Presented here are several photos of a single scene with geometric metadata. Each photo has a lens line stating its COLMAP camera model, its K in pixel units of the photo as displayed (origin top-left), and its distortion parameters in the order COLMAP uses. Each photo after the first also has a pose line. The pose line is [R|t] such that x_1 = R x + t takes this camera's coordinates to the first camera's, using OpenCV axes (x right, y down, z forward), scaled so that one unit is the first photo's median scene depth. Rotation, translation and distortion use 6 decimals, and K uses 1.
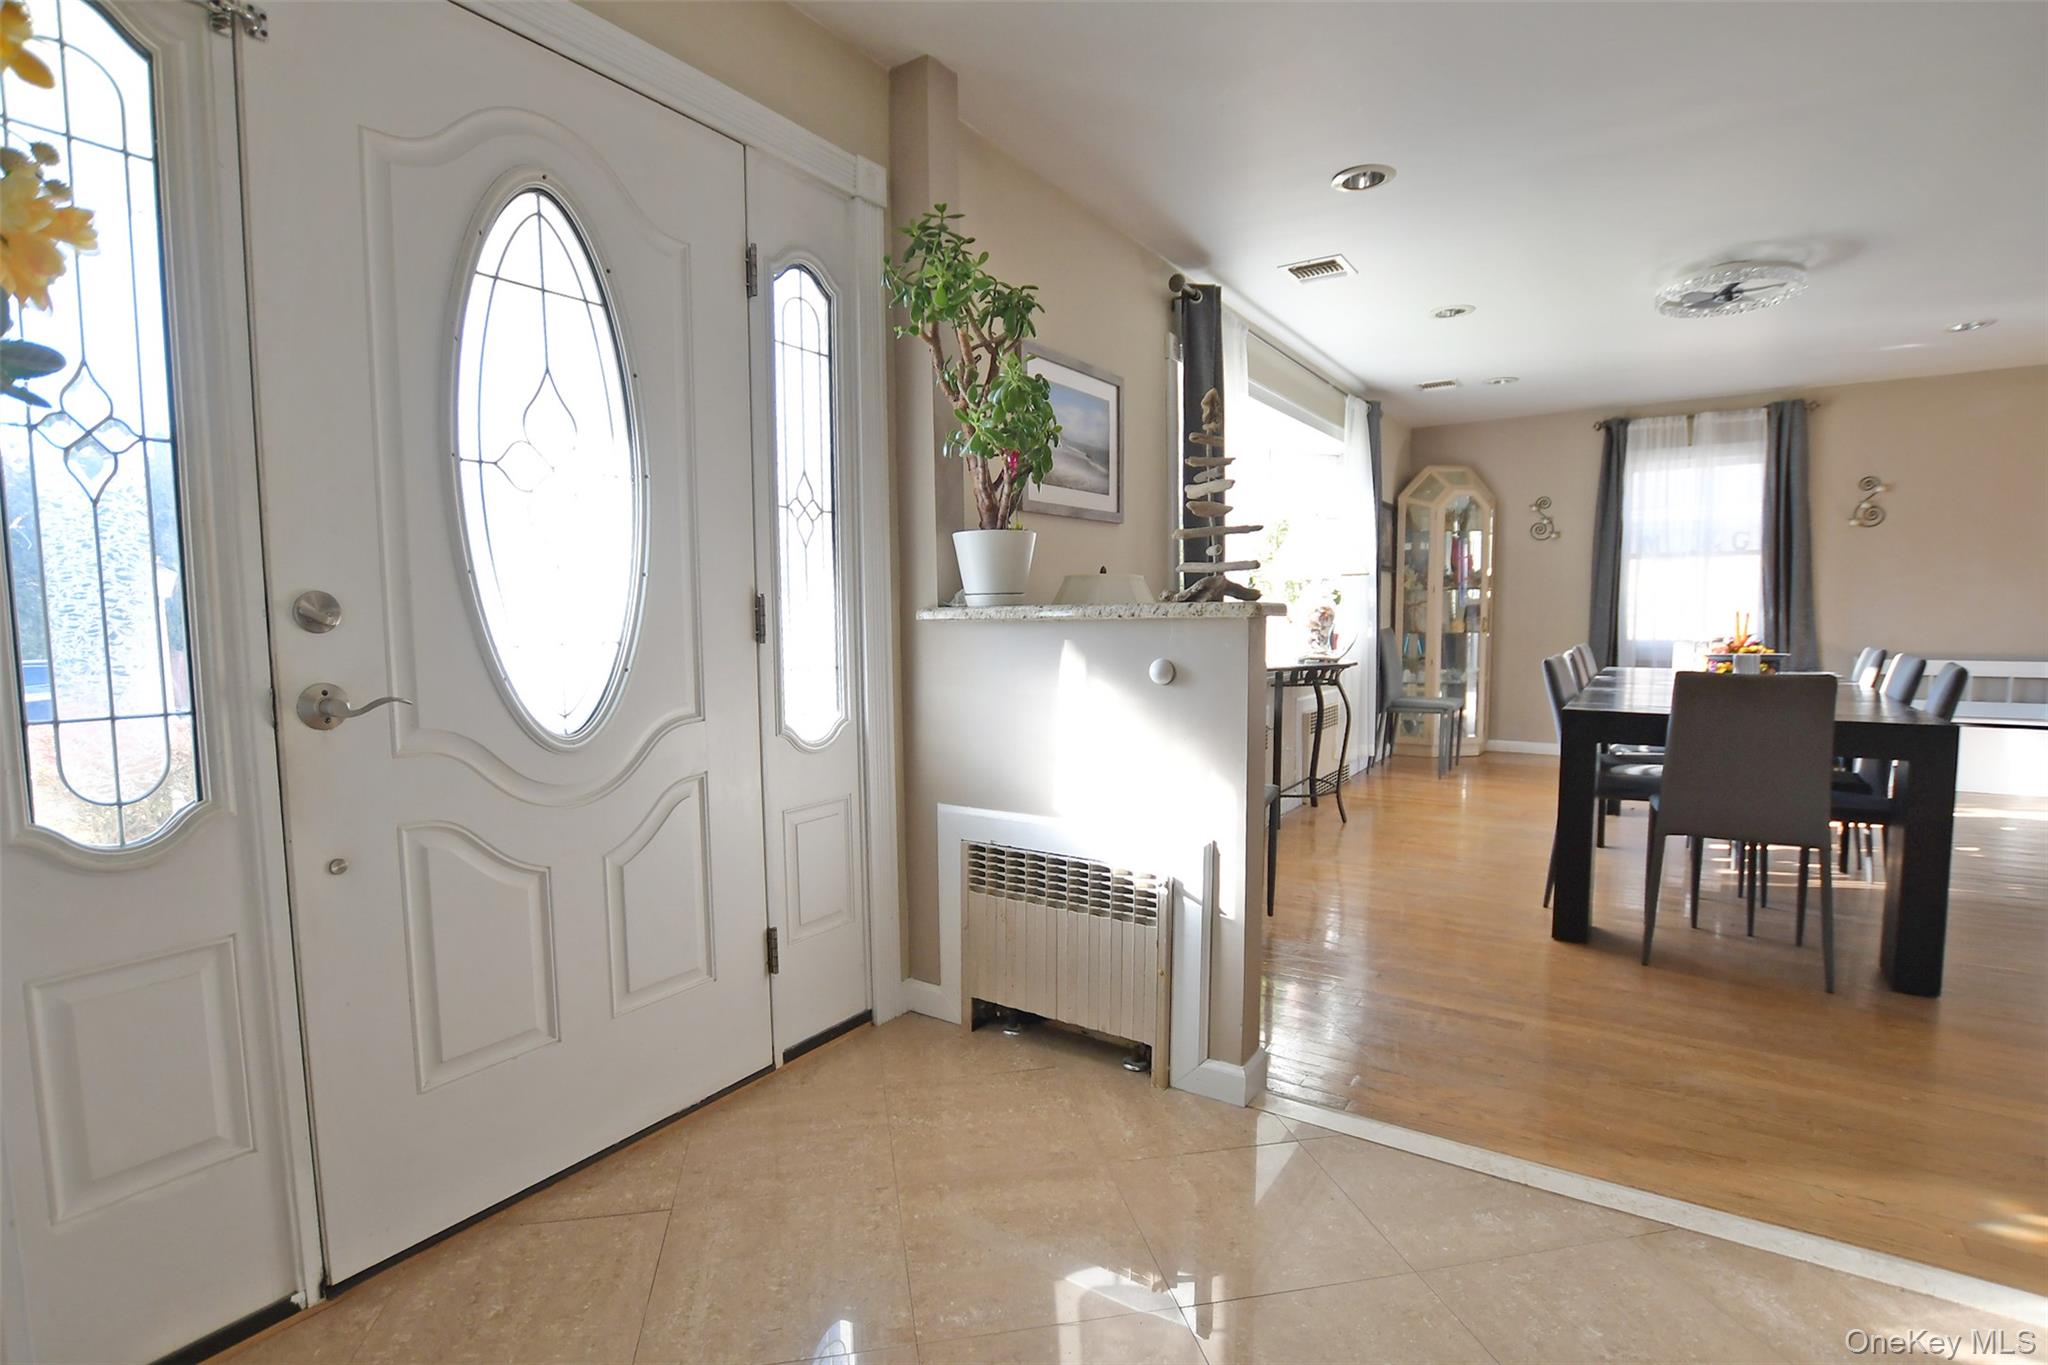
lens RADIAL K [[968.4, 0, 1031.3], [0, 968.4, 695.5], [0, 0, 1]] dist [-0.024993, 0.000143]
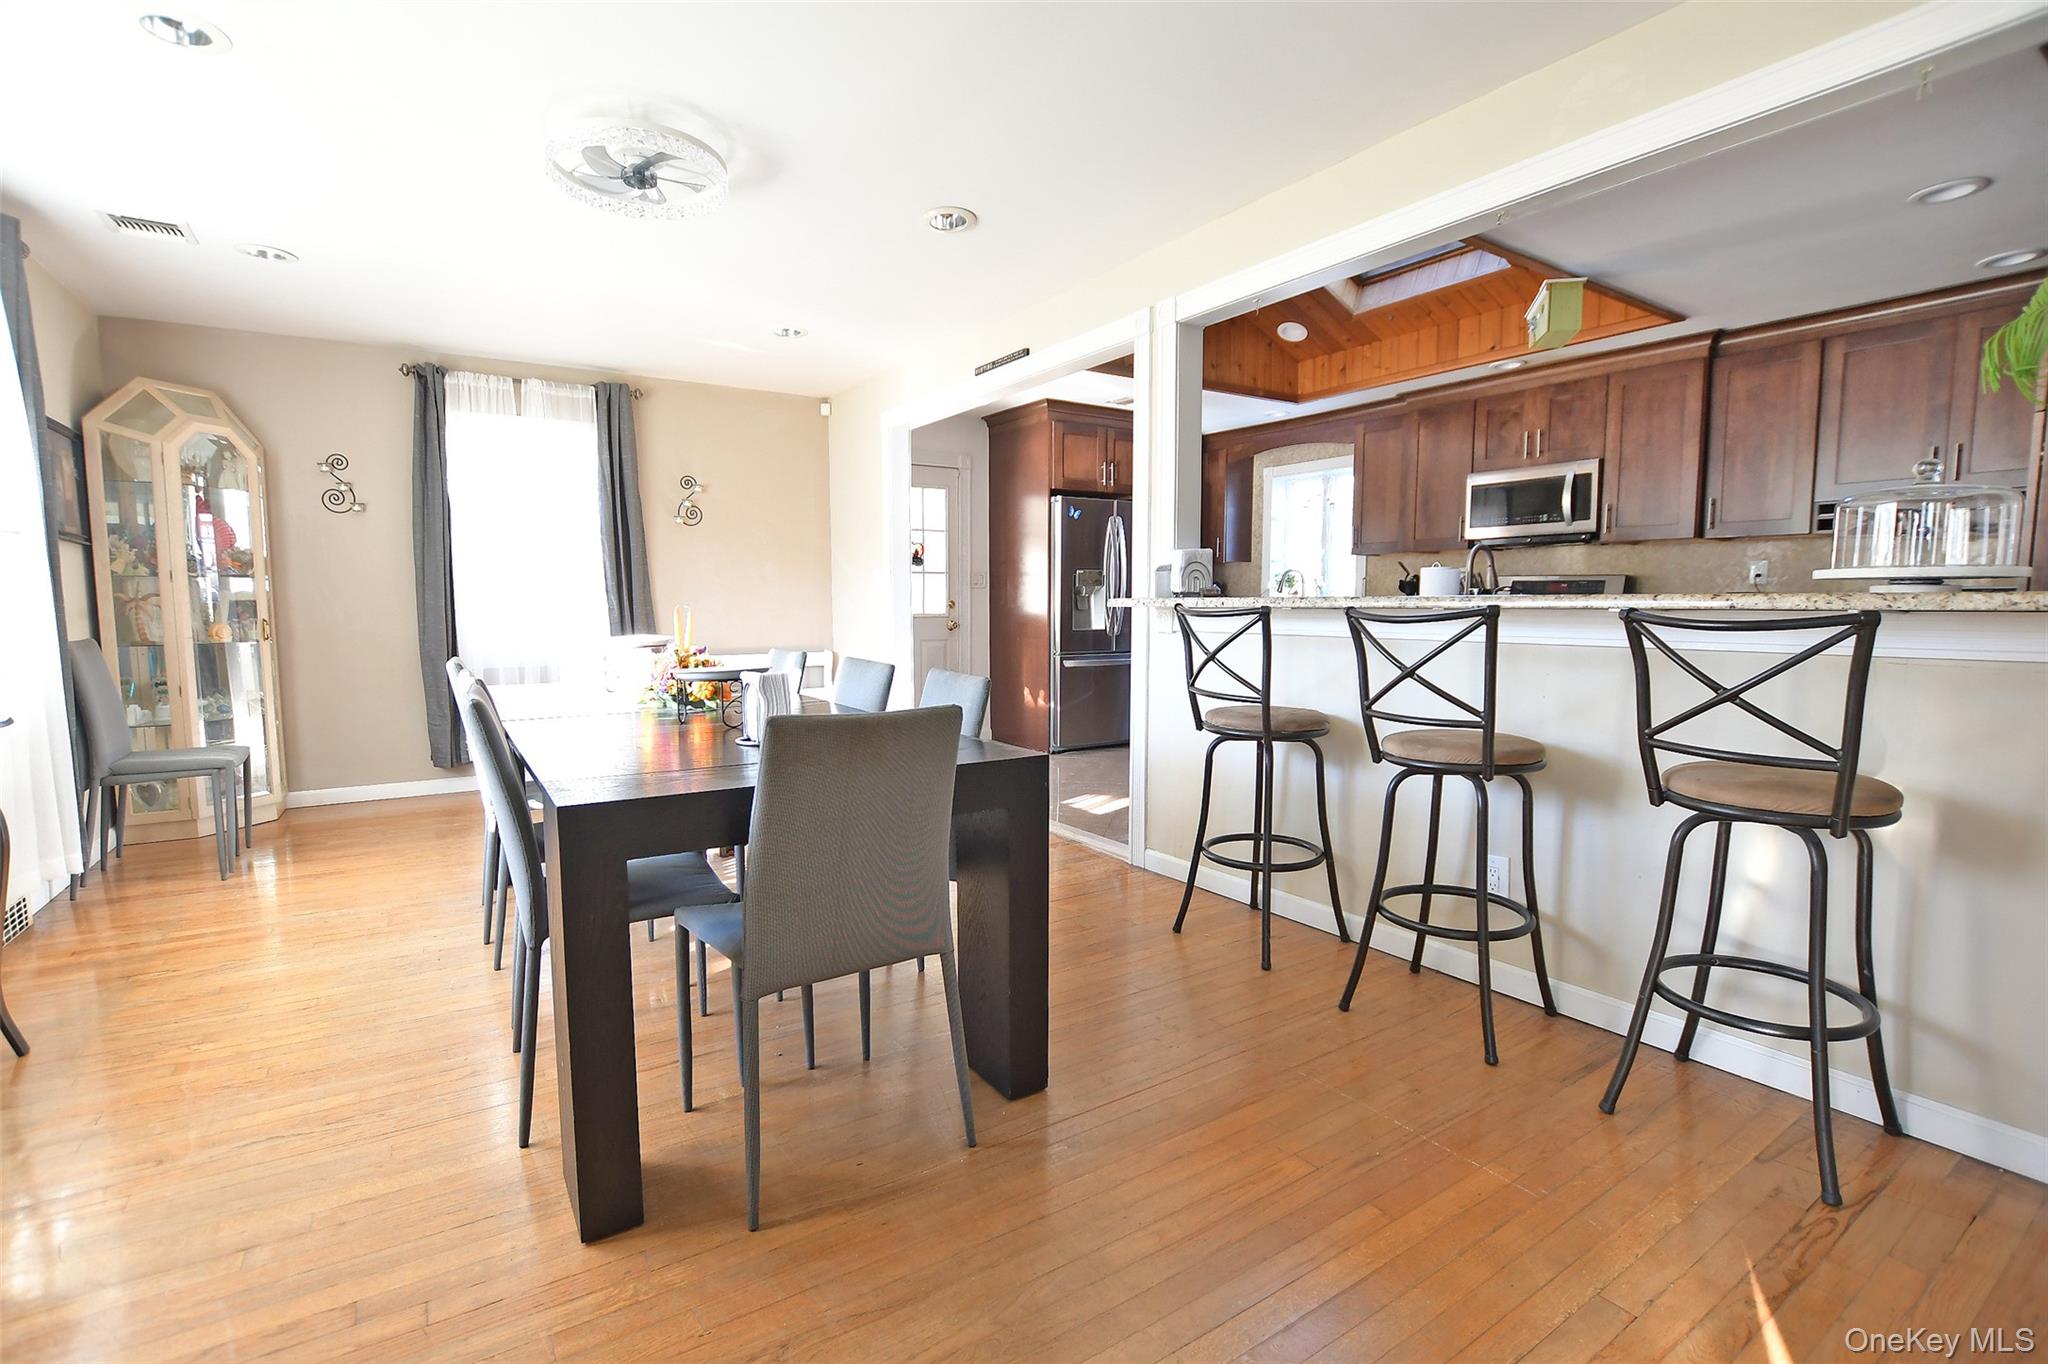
lens RADIAL K [[928.7, 0, 991.8], [0, 928.7, 694.3], [0, 0, 1]] dist [-0.031858, 0.006199]
pose [[0.418273, -0.080780, 0.904722, 0.175659], [0.076192, 0.995648, 0.053673, -0.042301], [-0.905120, 0.046482, 0.422608, 0.476469]]
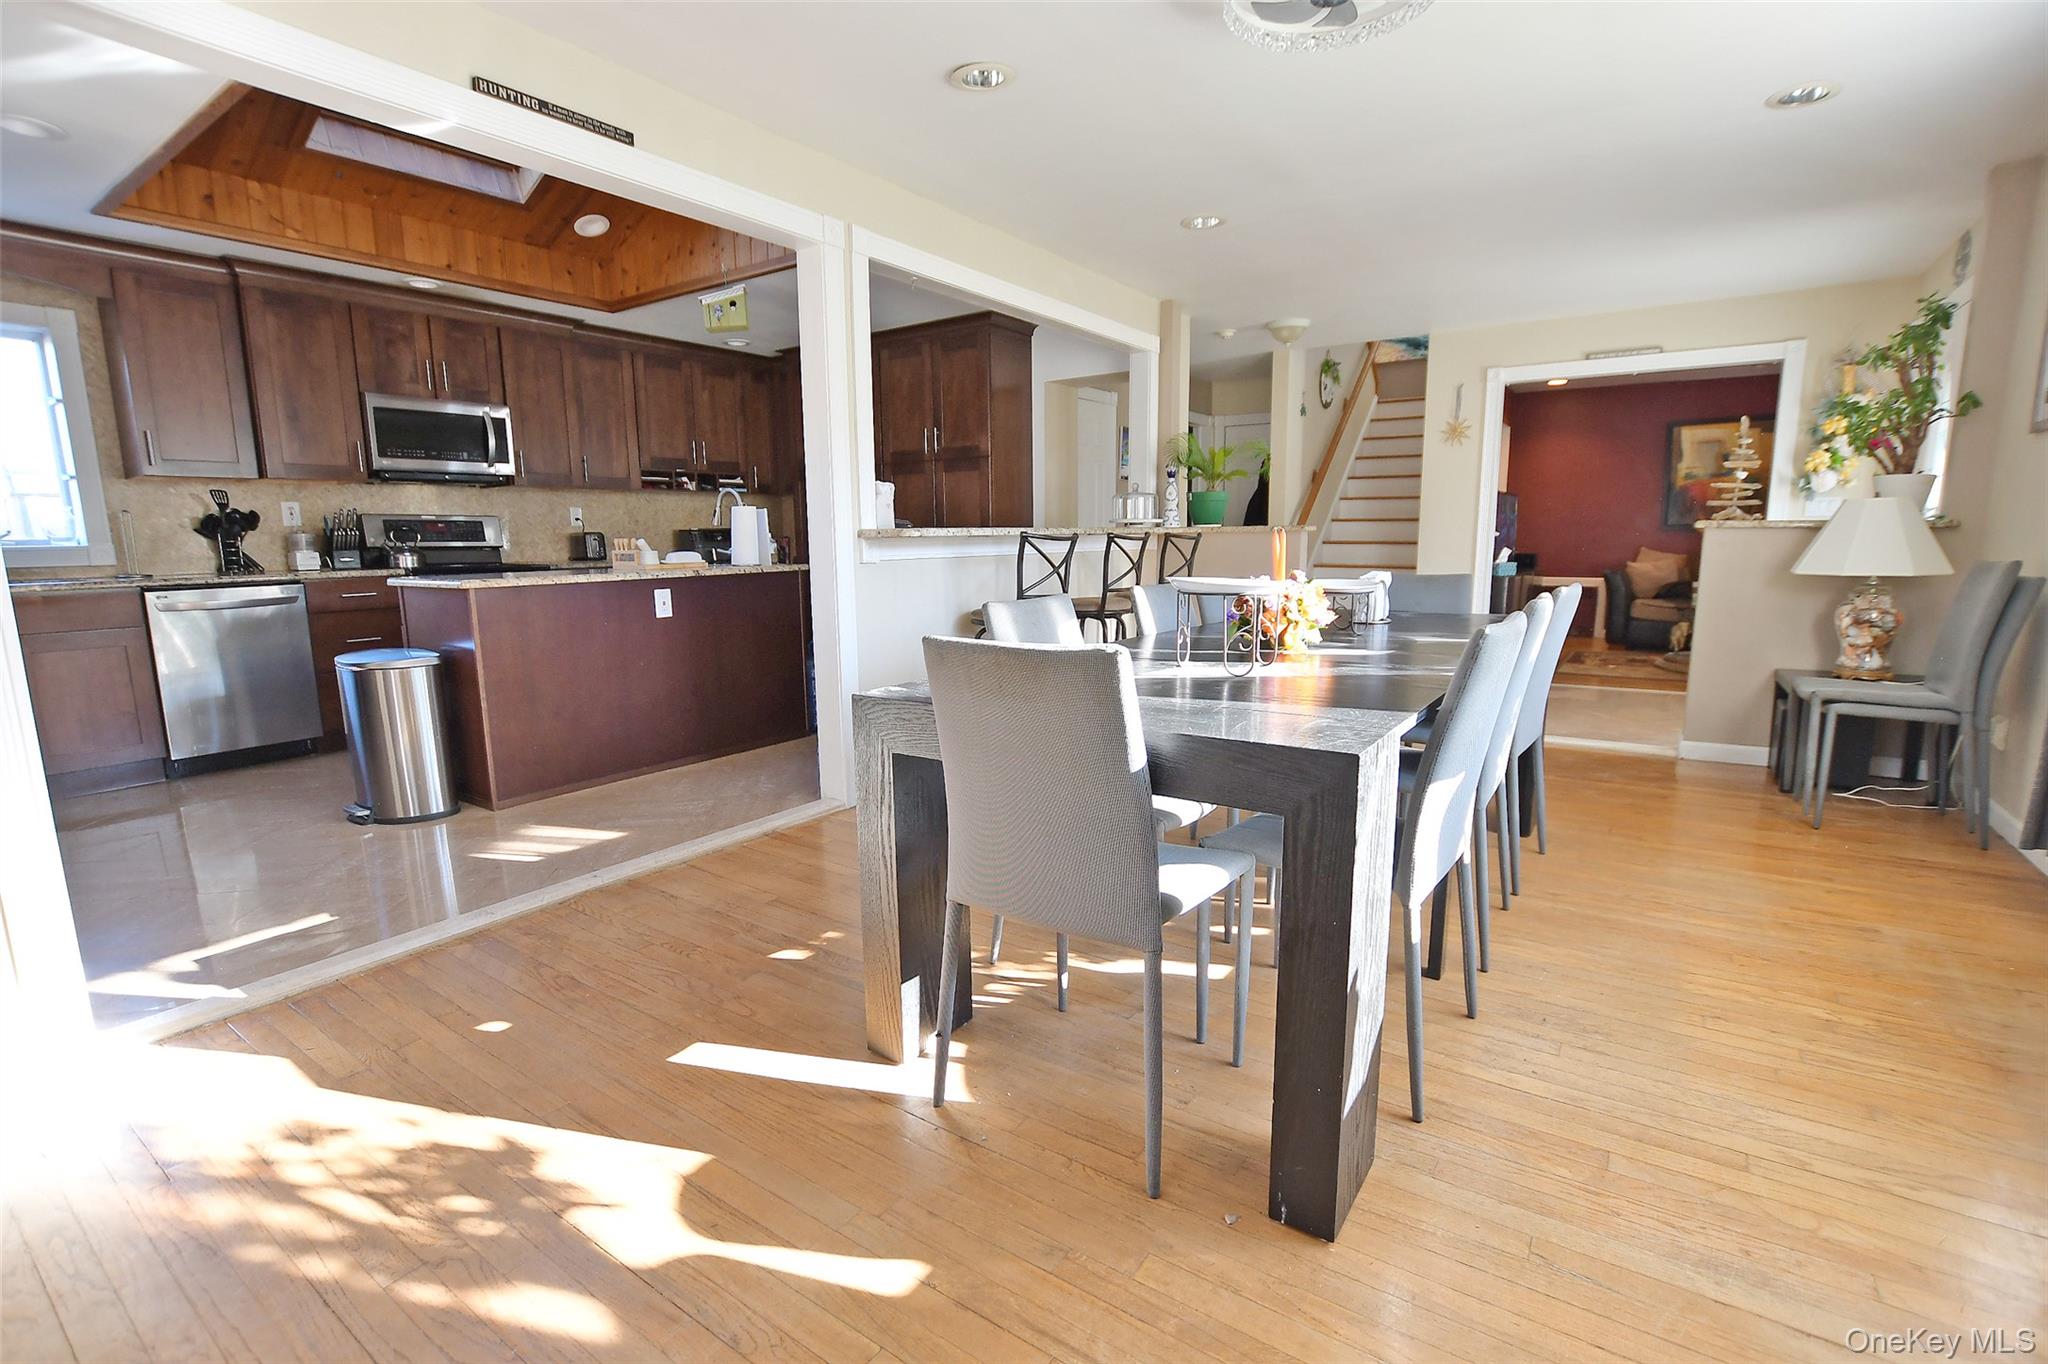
lens RADIAL K [[936.2, 0, 1018.2], [0, 936.2, 688.2], [0, 0, 1]] dist [-0.020293, 0.000406]
pose [[-0.999469, 0.019096, 0.026390, 1.006784], [0.024991, 0.969153, 0.245190, -0.160940], [-0.020894, 0.245720, -0.969116, 1.809829]]
